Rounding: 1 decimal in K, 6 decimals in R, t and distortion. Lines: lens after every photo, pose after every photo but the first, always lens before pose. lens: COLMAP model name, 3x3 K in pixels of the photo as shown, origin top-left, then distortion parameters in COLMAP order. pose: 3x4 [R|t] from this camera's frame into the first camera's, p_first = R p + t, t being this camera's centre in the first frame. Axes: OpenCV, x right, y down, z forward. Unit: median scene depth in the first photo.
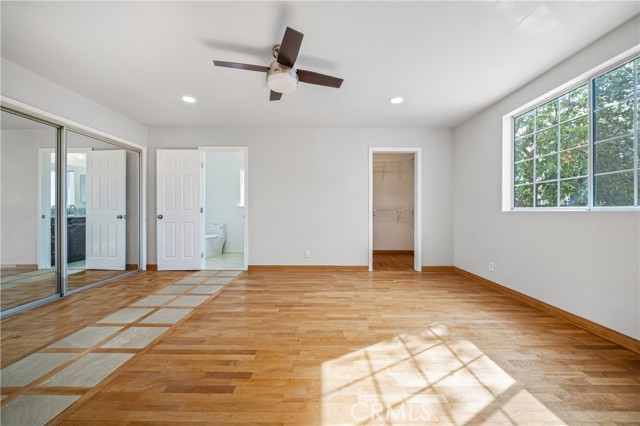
lens RADIAL K [[237.0, 0, 318.3], [0, 237.0, 214.8], [0, 0, 1]] dist [-0.001655, -0.000242]
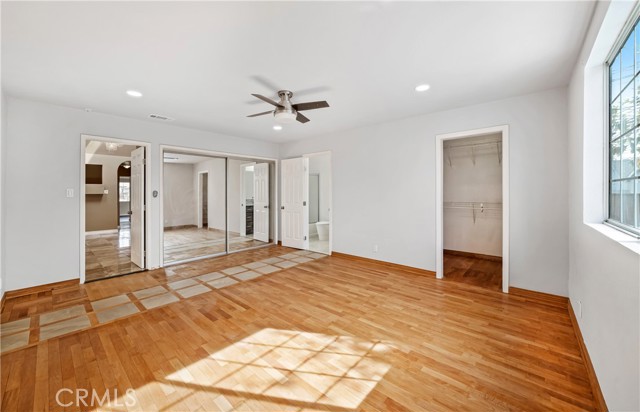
lens RADIAL K [[243.7, 0, 319.5], [0, 243.7, 196.8], [0, 0, 1]] dist [0.000456, 0.000113]
pose [[0.760294, -0.000396, -0.649579, 0.738641], [-0.001060, 0.999998, -0.001850, -0.090338], [0.649578, 0.002095, 0.760292, 0.070173]]
